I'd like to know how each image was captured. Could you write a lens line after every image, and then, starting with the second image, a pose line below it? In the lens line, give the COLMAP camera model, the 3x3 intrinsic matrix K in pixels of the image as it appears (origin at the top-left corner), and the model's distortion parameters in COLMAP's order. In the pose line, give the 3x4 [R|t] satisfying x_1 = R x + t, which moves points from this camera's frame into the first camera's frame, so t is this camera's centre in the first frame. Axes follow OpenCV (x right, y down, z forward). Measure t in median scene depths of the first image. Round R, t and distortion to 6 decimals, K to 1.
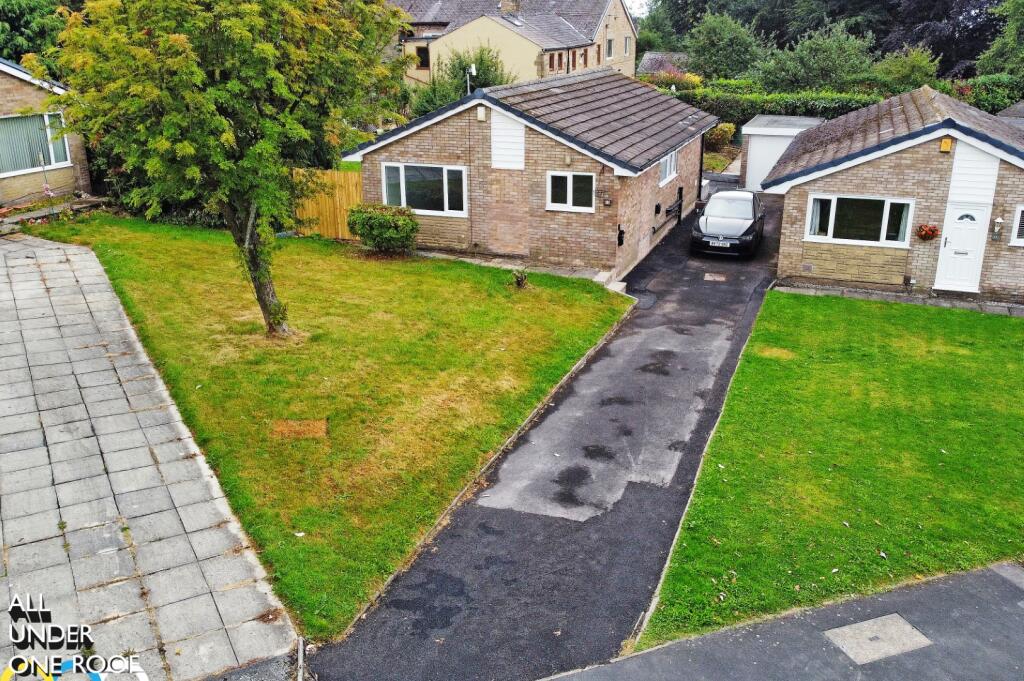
lens RADIAL K [[918.5, 0, 512.0], [0, 918.5, 340.5], [0, 0, 1]] dist [-0.003726, -0.002240]
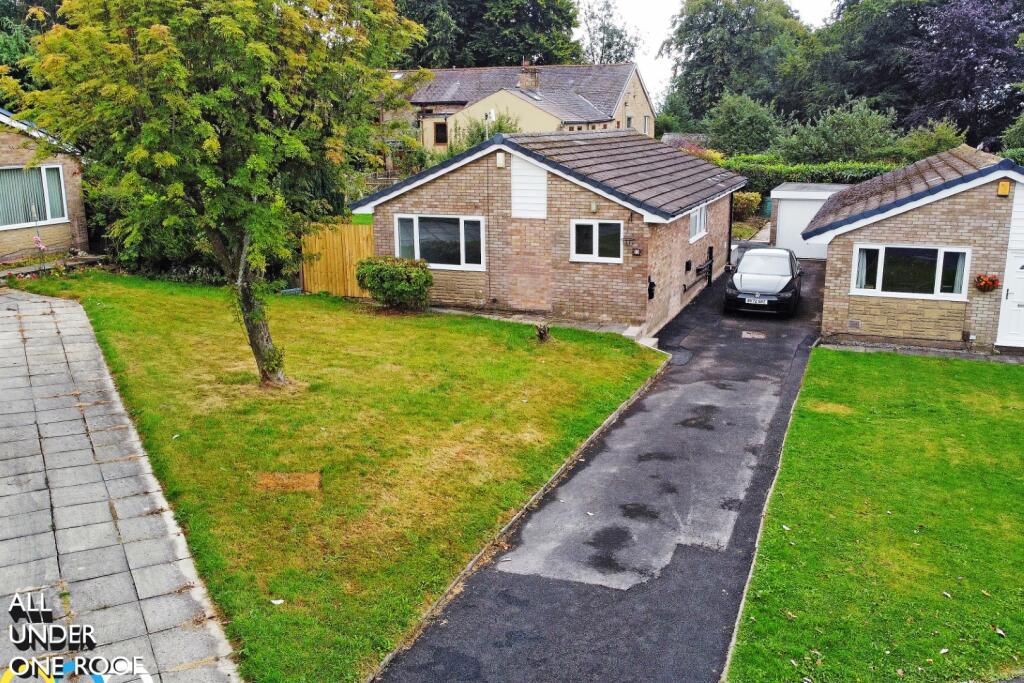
lens RADIAL K [[922.1, 0, 515.9], [0, 922.1, 340.3], [0, 0, 1]] dist [-0.000331, -0.002631]
pose [[0.999896, -0.001069, -0.014380, -0.005487], [-0.000349, 0.995166, -0.098209, 0.036350], [0.014415, 0.098204, 0.995062, 0.101861]]
